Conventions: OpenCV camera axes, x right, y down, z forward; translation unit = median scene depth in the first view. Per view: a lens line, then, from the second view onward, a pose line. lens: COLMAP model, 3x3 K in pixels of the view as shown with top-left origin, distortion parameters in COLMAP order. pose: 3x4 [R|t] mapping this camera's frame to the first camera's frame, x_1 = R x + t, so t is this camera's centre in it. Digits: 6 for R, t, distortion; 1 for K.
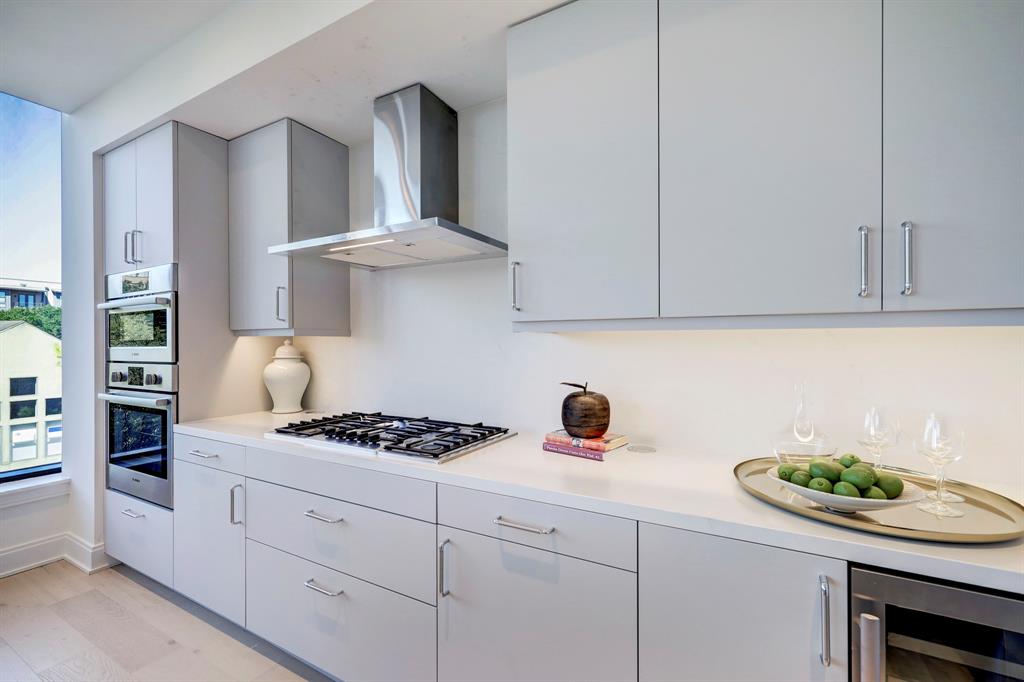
lens RADIAL K [[424.8, 0, 493.6], [0, 424.8, 342.8], [0, 0, 1]] dist [-0.003265, 0.000875]
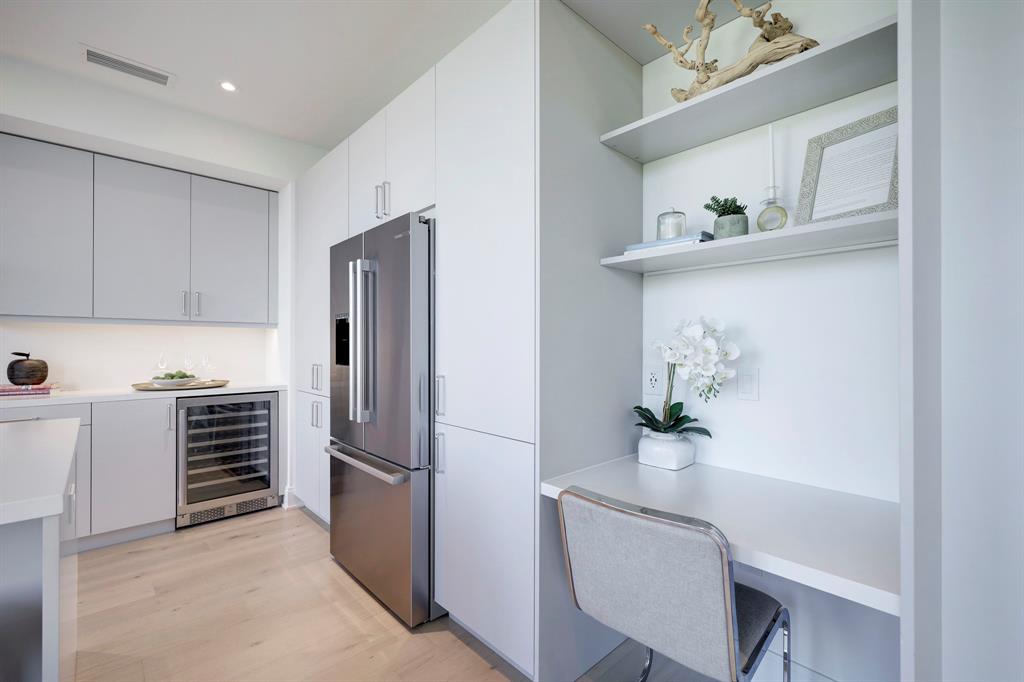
lens RADIAL K [[444.8, 0, 505.7], [0, 444.8, 346.1], [0, 0, 1]] dist [0.001014, 0.000231]
pose [[0.276745, 0.006789, 0.960919, -1.273337], [0.000313, 0.999974, -0.007155, 0.108917], [-0.960943, 0.002281, 0.276736, -1.730086]]
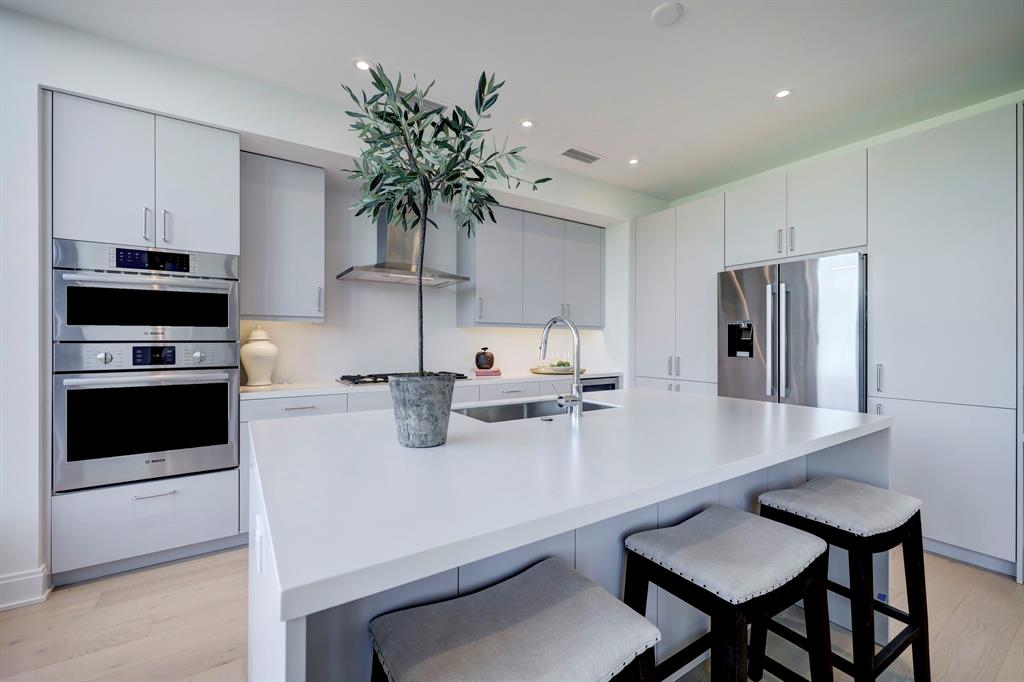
lens RADIAL K [[424.8, 0, 513.2], [0, 424.8, 342.2], [0, 0, 1]] dist [-0.003265, 0.000875]
pose [[0.452192, 0.003068, 0.891915, -2.608431], [-0.002087, 0.999995, -0.002382, 0.092440], [-0.891918, -0.000784, 0.452196, -0.373972]]
